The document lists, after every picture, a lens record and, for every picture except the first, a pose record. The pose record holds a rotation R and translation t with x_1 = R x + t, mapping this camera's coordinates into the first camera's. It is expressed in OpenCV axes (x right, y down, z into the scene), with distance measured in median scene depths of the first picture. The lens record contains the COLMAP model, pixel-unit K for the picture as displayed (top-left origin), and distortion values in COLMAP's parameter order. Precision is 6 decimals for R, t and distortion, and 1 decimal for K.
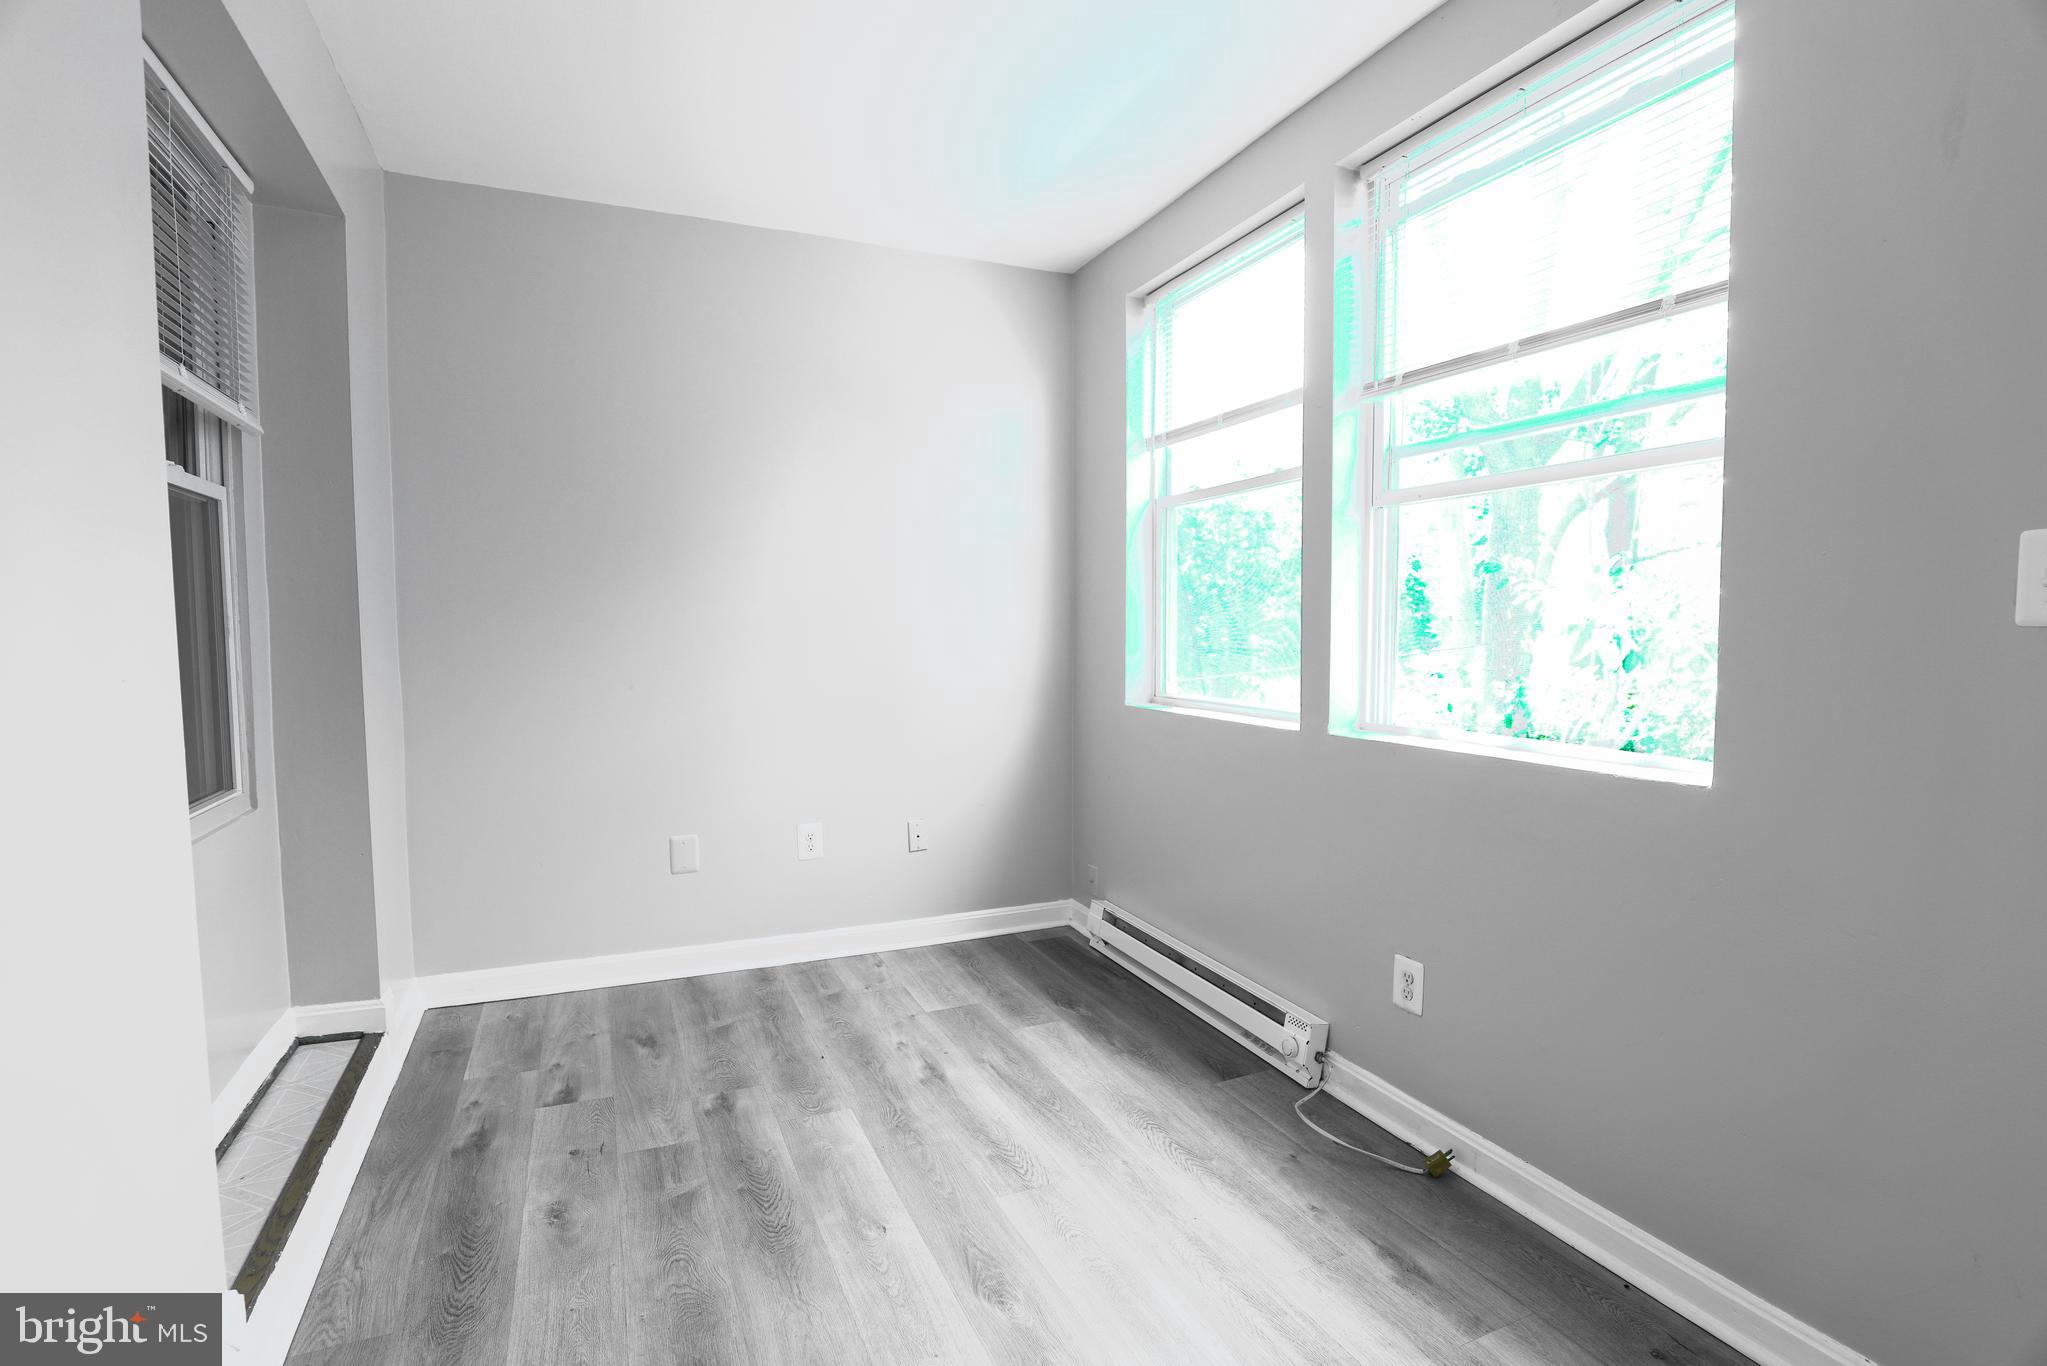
lens RADIAL K [[959.0, 0, 1037.2], [0, 959.0, 686.7], [0, 0, 1]] dist [-0.026698, 0.002486]
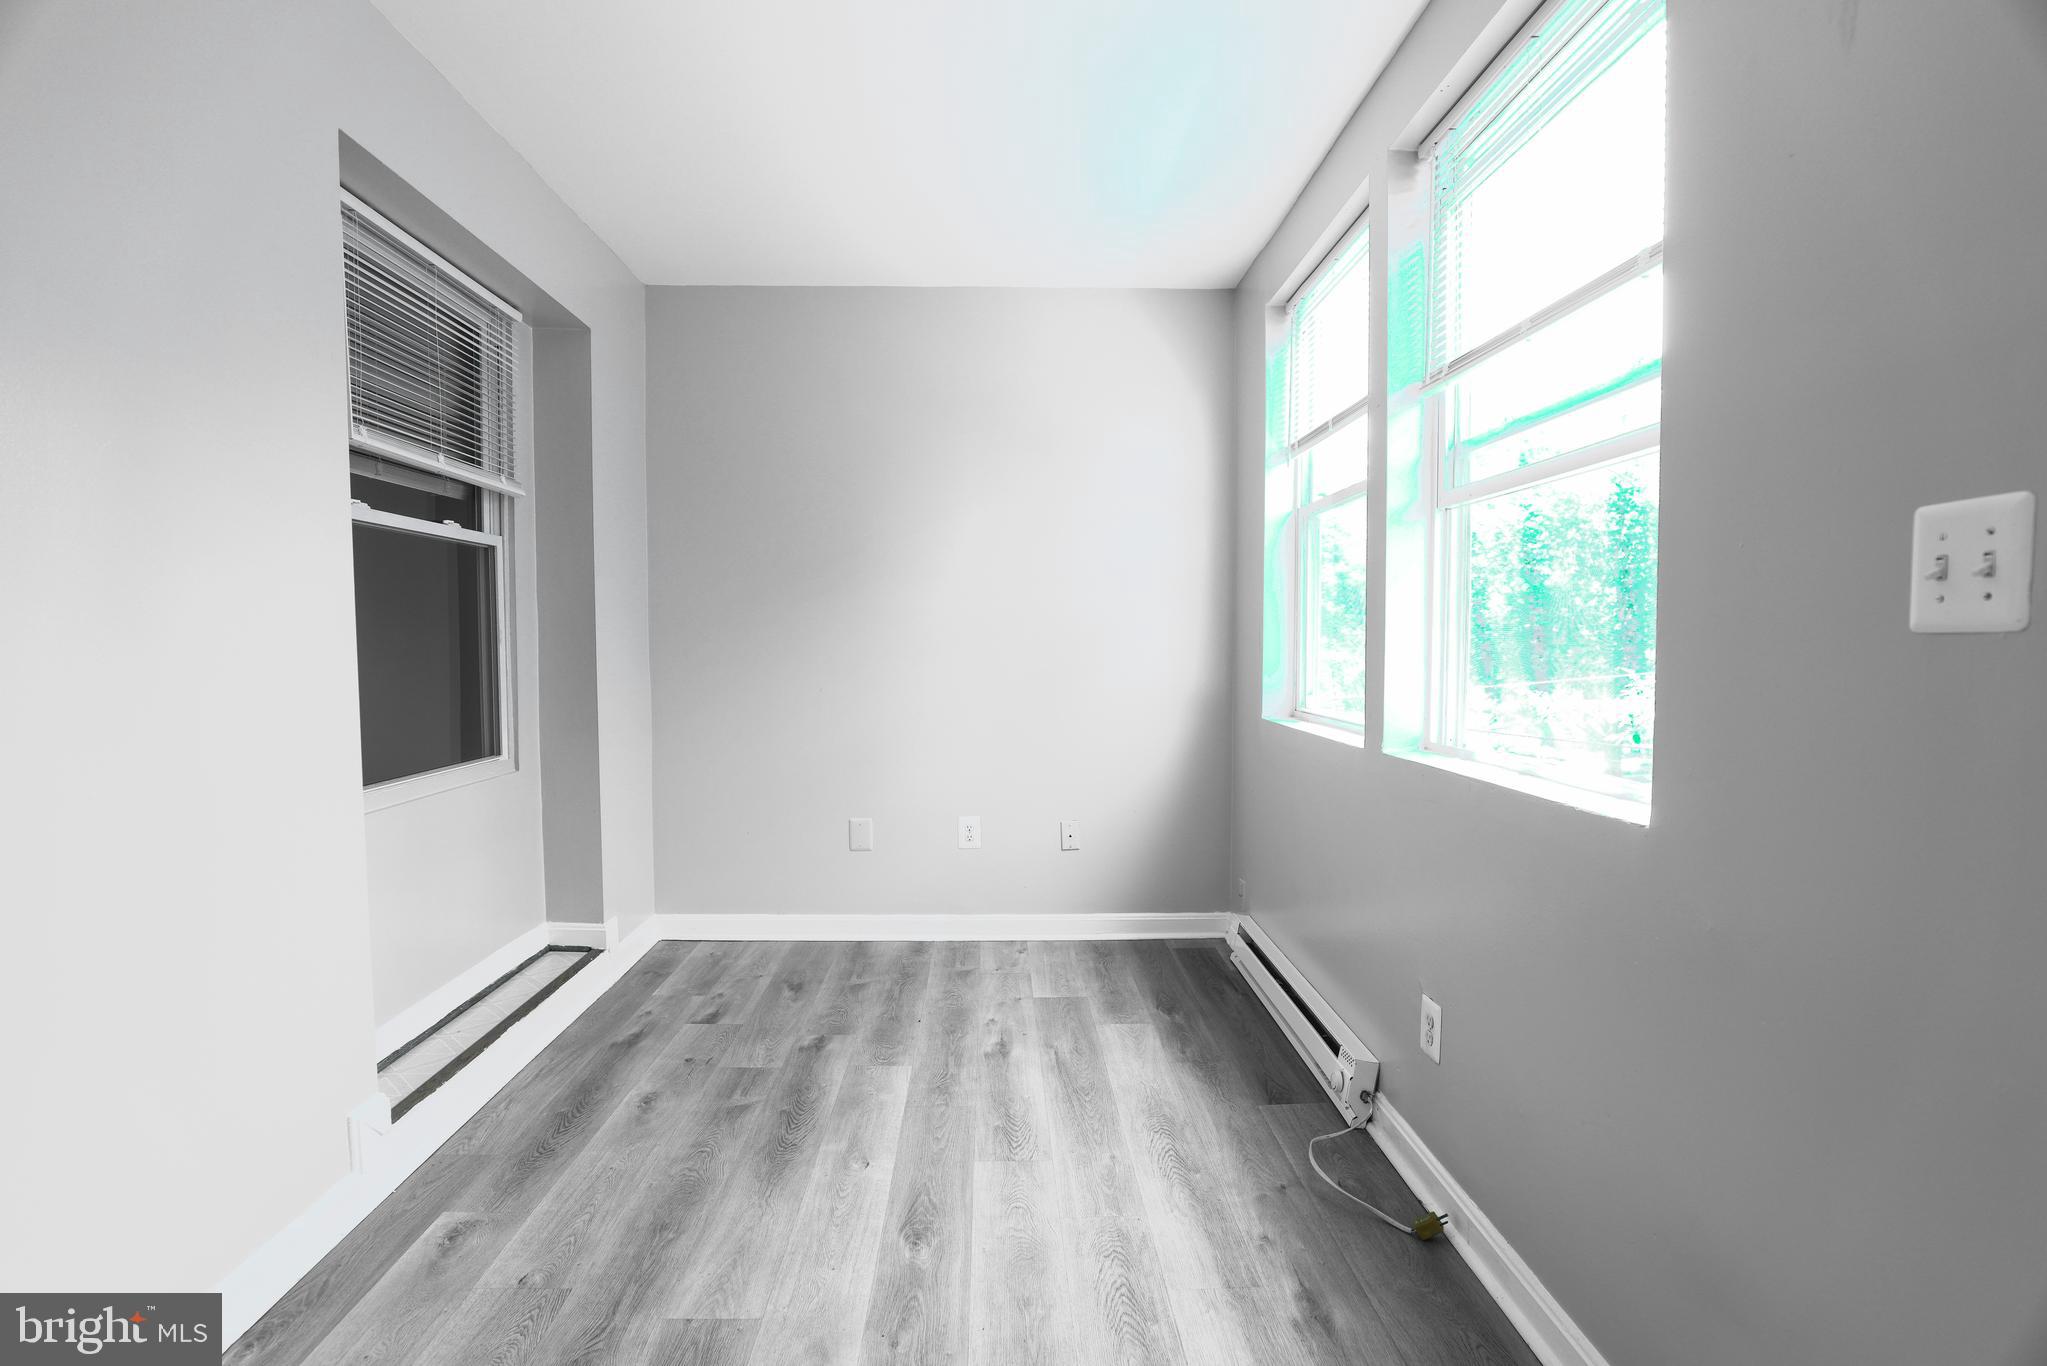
lens RADIAL K [[959.0, 0, 1042.2], [0, 959.0, 675.5], [0, 0, 1]] dist [-0.026698, 0.002486]
pose [[0.927155, 0.015420, -0.374359, 0.367221], [-0.023225, 0.999597, -0.016344, -0.004235], [0.373956, 0.023848, 0.927140, 0.000793]]
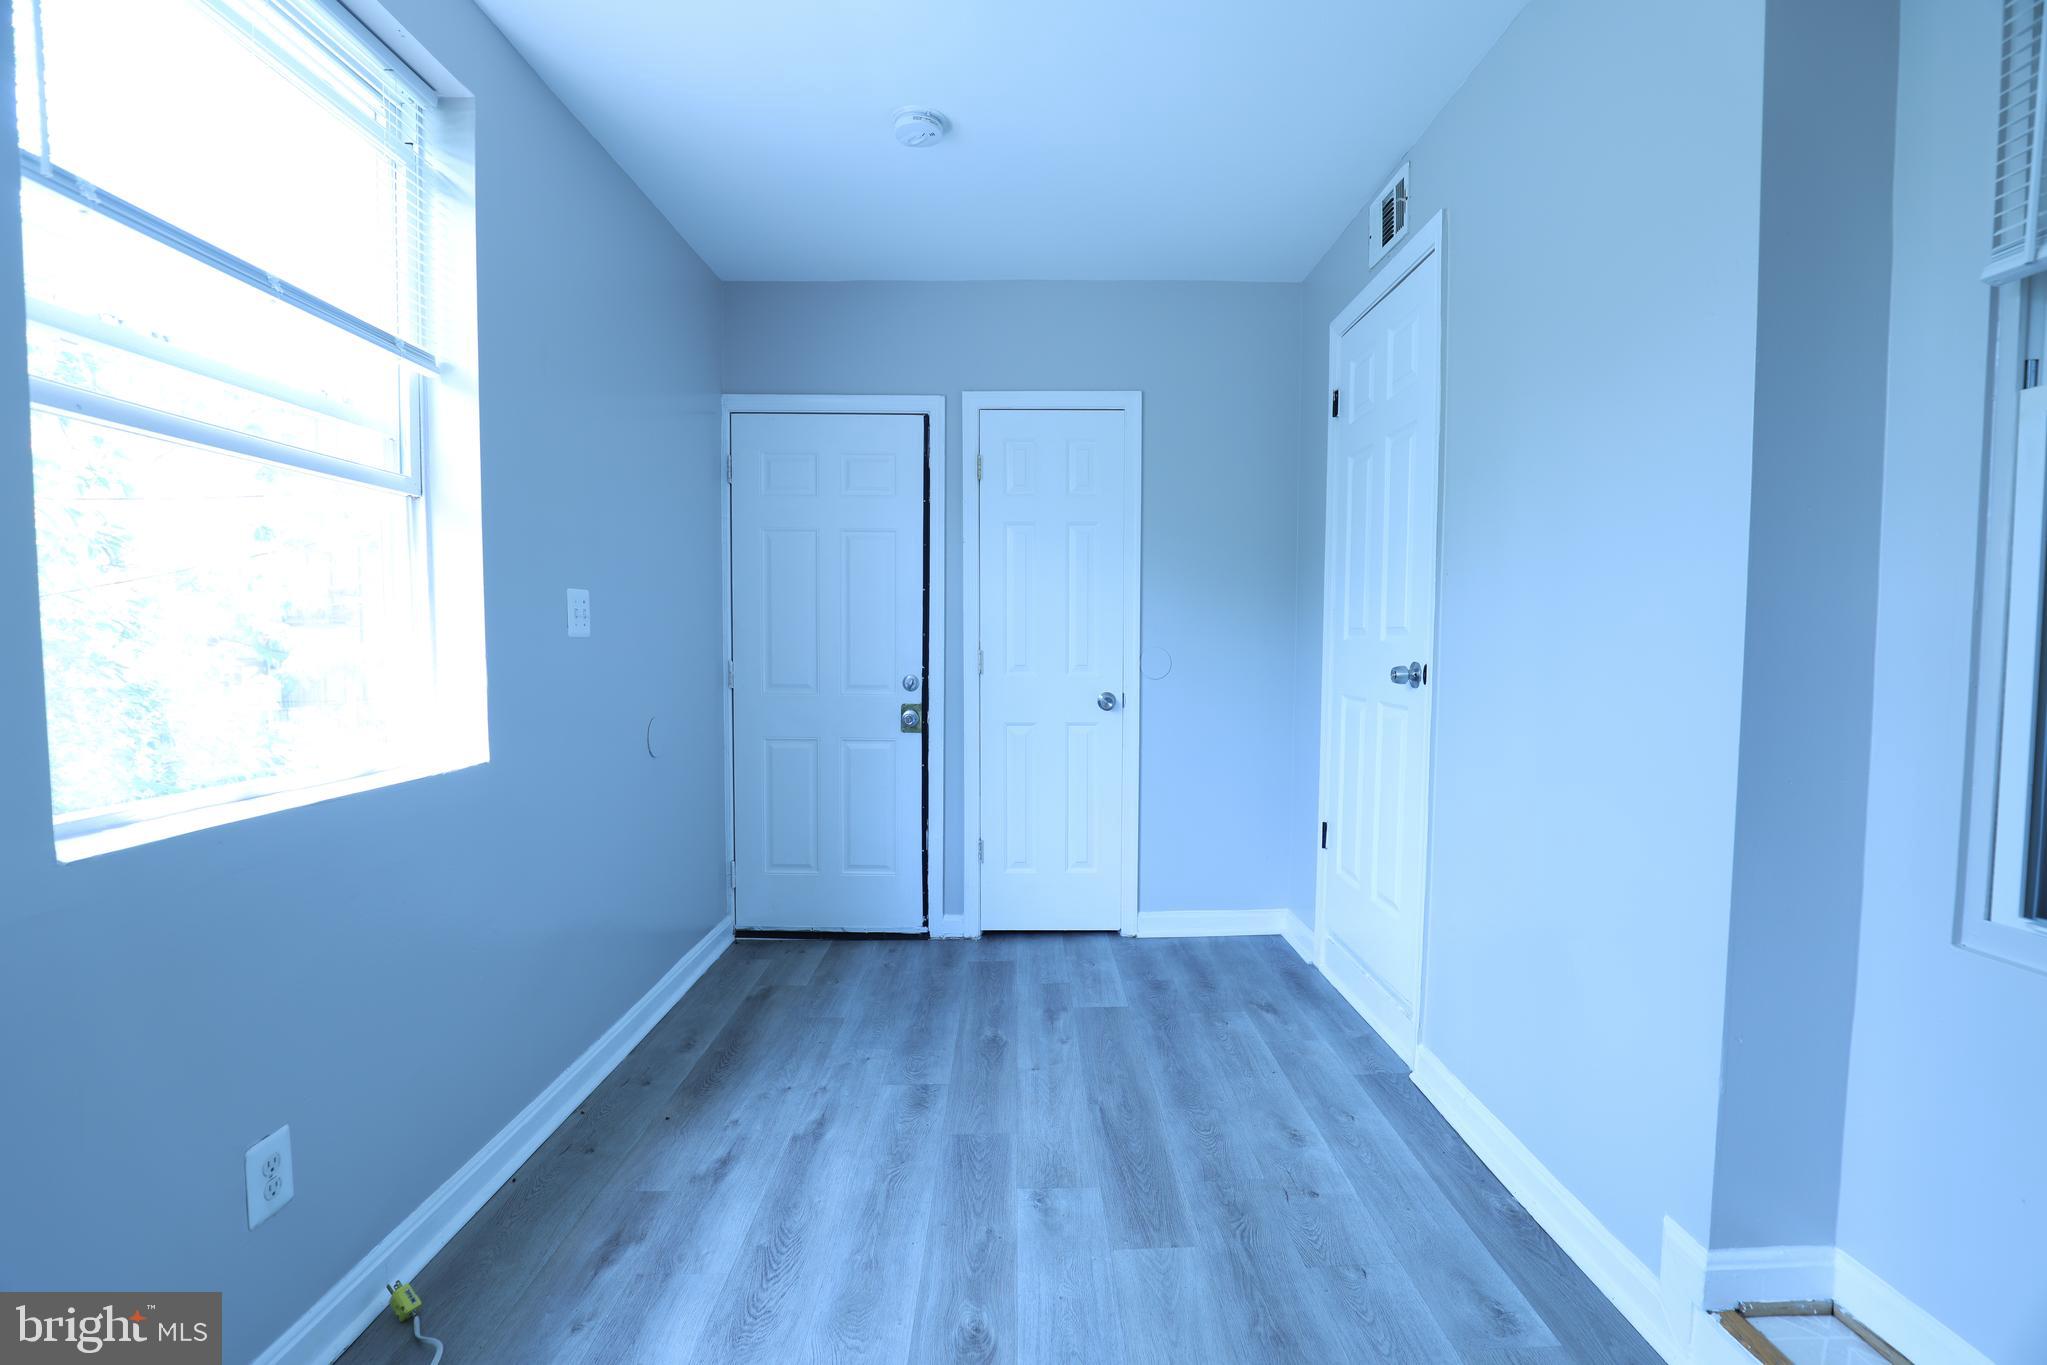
lens RADIAL K [[946.5, 0, 1012.7], [0, 946.5, 691.9], [0, 0, 1]] dist [-0.039543, 0.008279]
pose [[-0.903987, -0.023144, 0.426933, -0.333649], [0.027220, 0.993393, 0.111488, -0.077898], [-0.426693, 0.112405, -0.897384, 1.271999]]
